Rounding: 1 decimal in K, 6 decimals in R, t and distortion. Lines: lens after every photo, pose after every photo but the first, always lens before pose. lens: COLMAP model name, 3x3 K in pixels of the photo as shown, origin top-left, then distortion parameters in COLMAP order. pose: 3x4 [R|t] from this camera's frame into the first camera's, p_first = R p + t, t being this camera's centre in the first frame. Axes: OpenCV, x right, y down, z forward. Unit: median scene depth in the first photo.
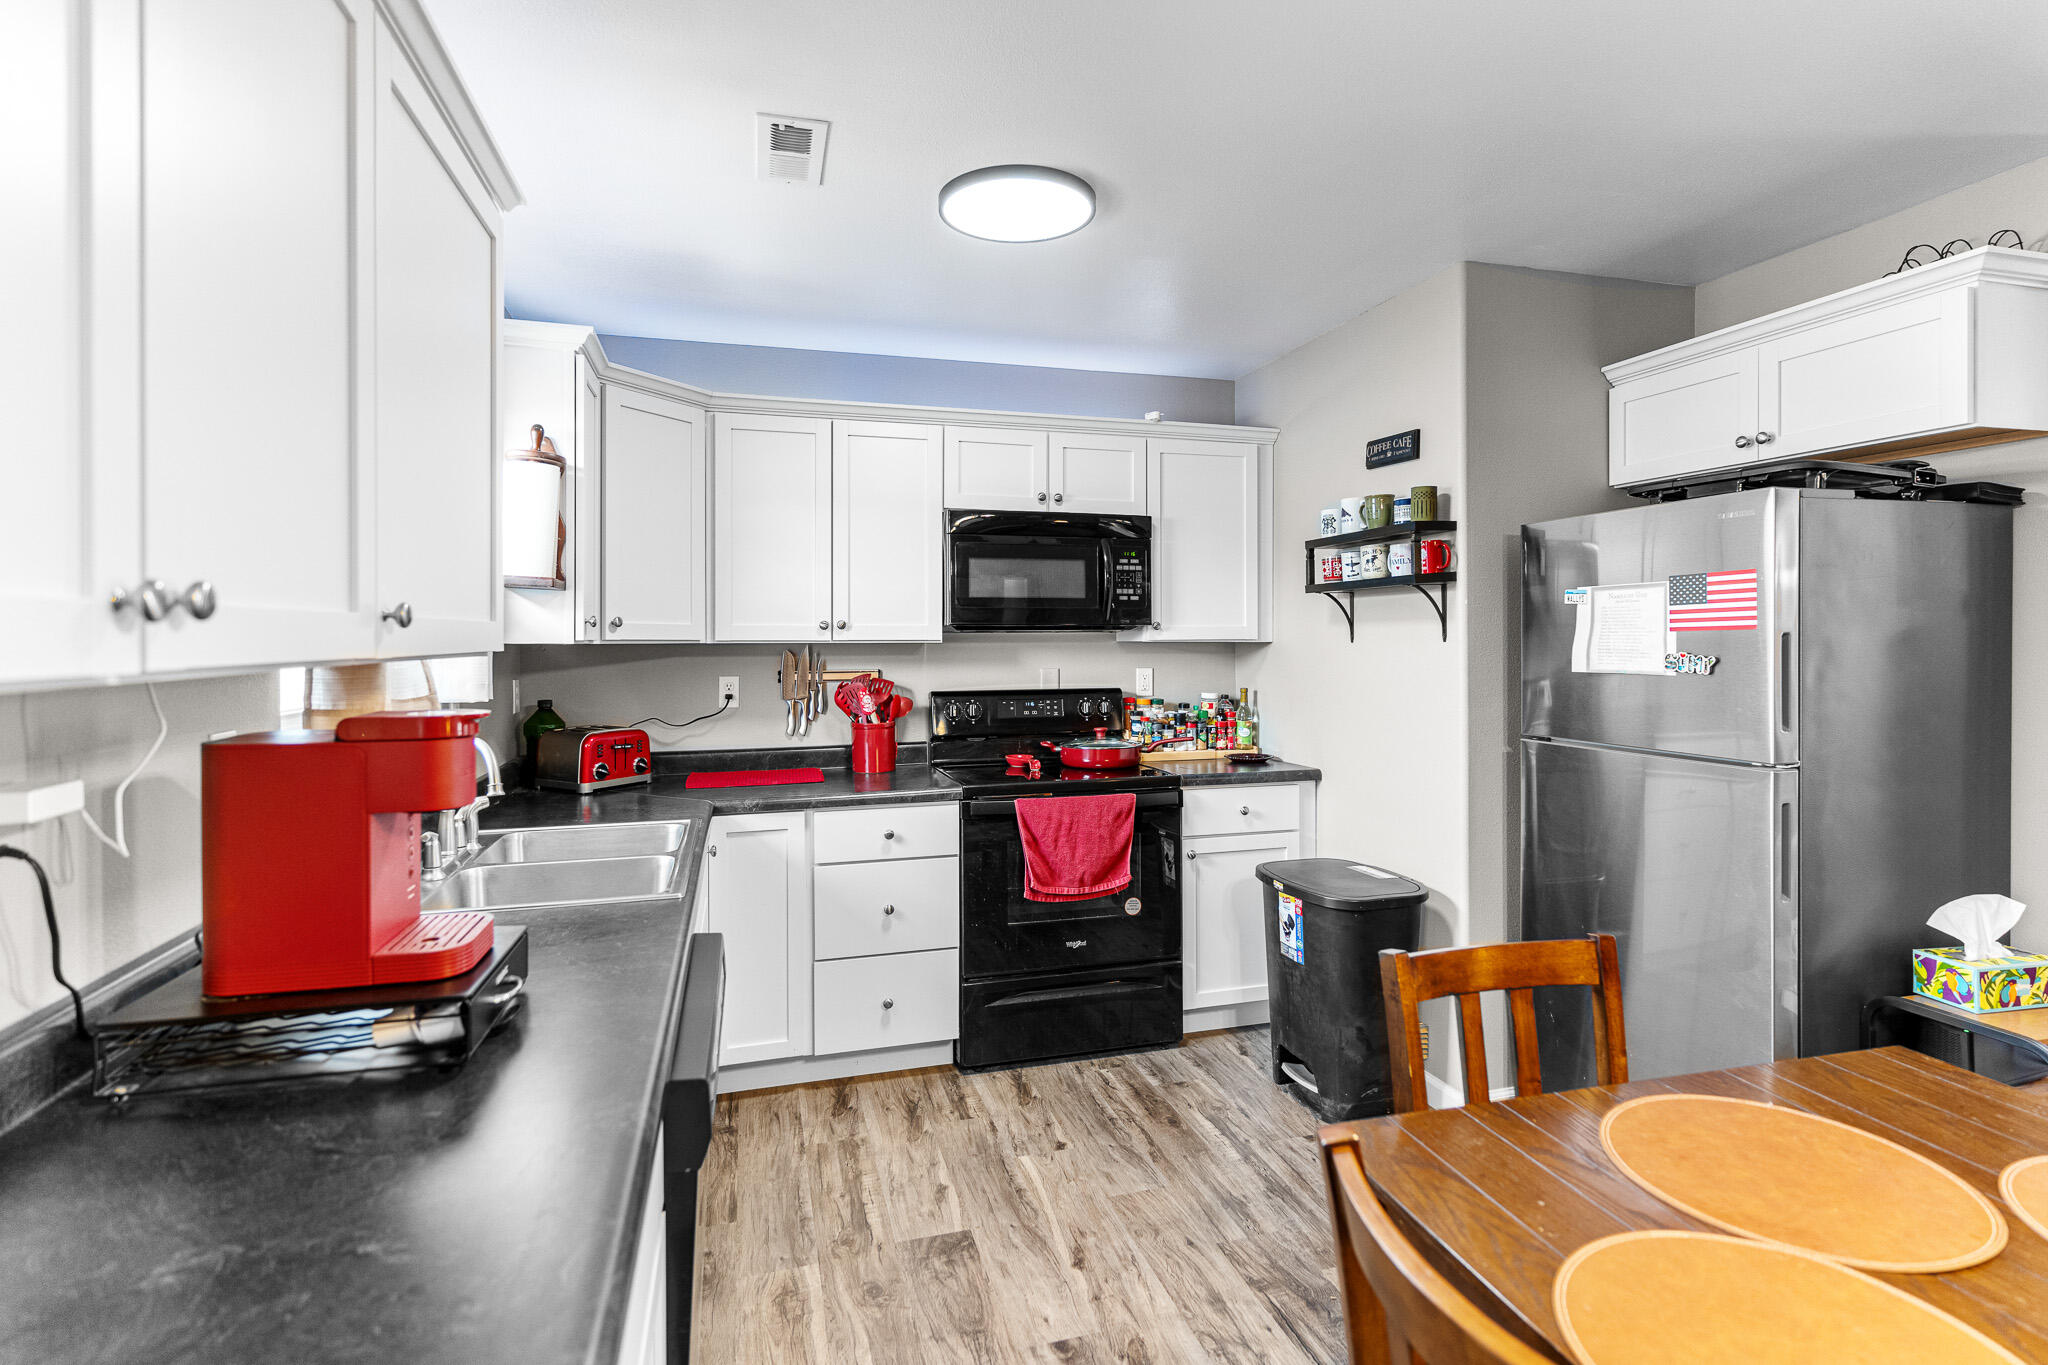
lens RADIAL K [[1001.3, 0, 1033.7], [0, 1001.3, 643.6], [0, 0, 1]] dist [-0.002733, 0.000257]
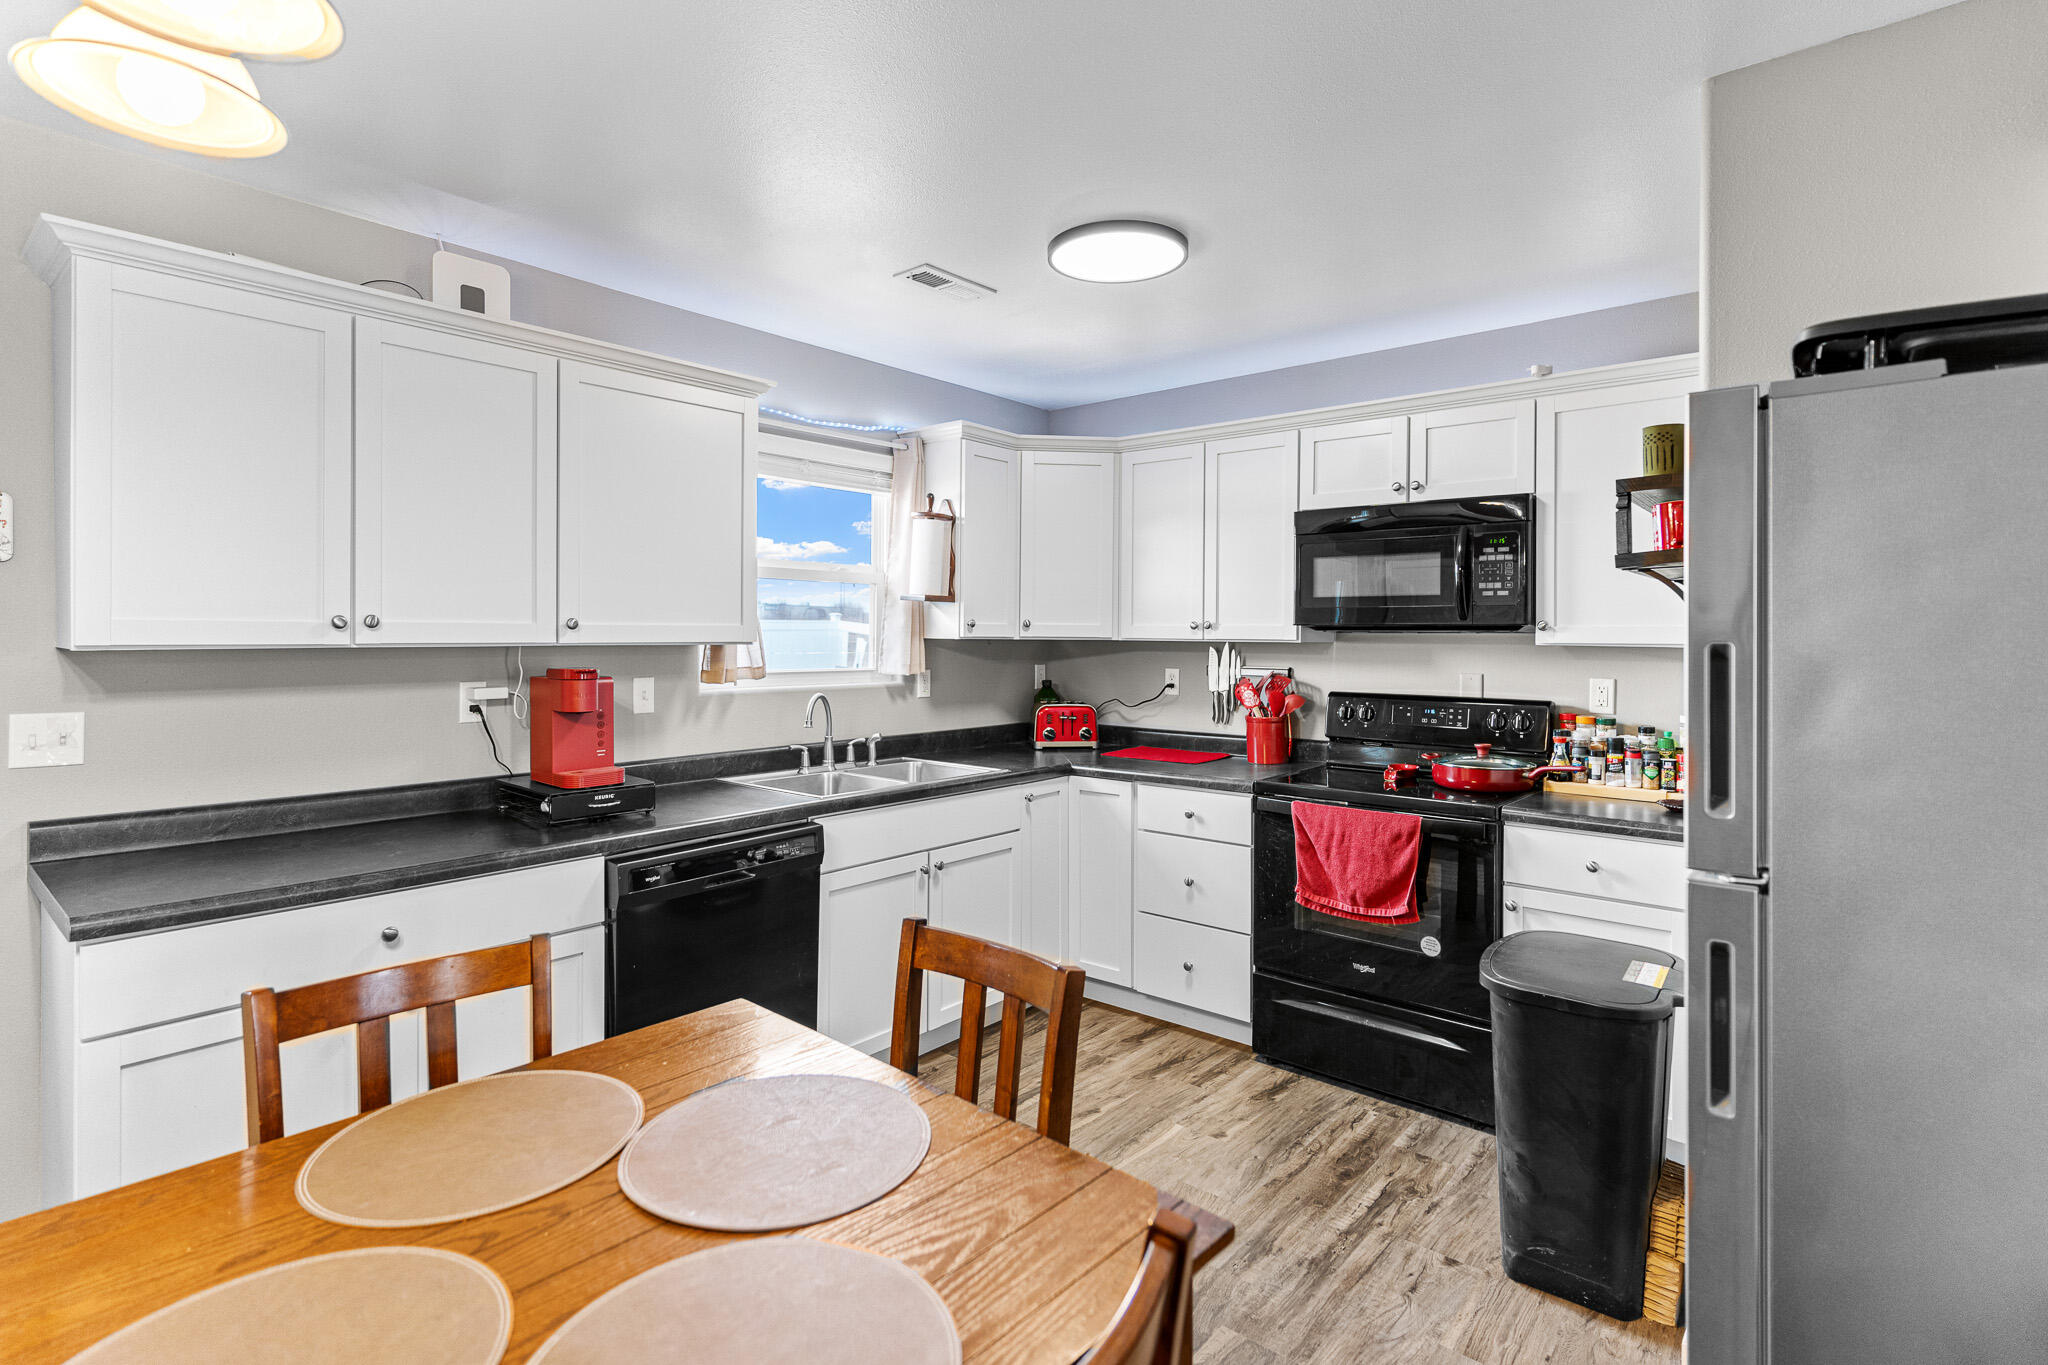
lens RADIAL K [[999.4, 0, 1030.1], [0, 999.4, 630.3], [0, 0, 1]] dist [0.000716, 0.000276]
pose [[0.548371, 0.003872, -0.836226, 0.662636], [-0.011916, 0.999924, -0.003184, -0.007527], [0.836150, 0.011711, 0.548375, 0.232491]]
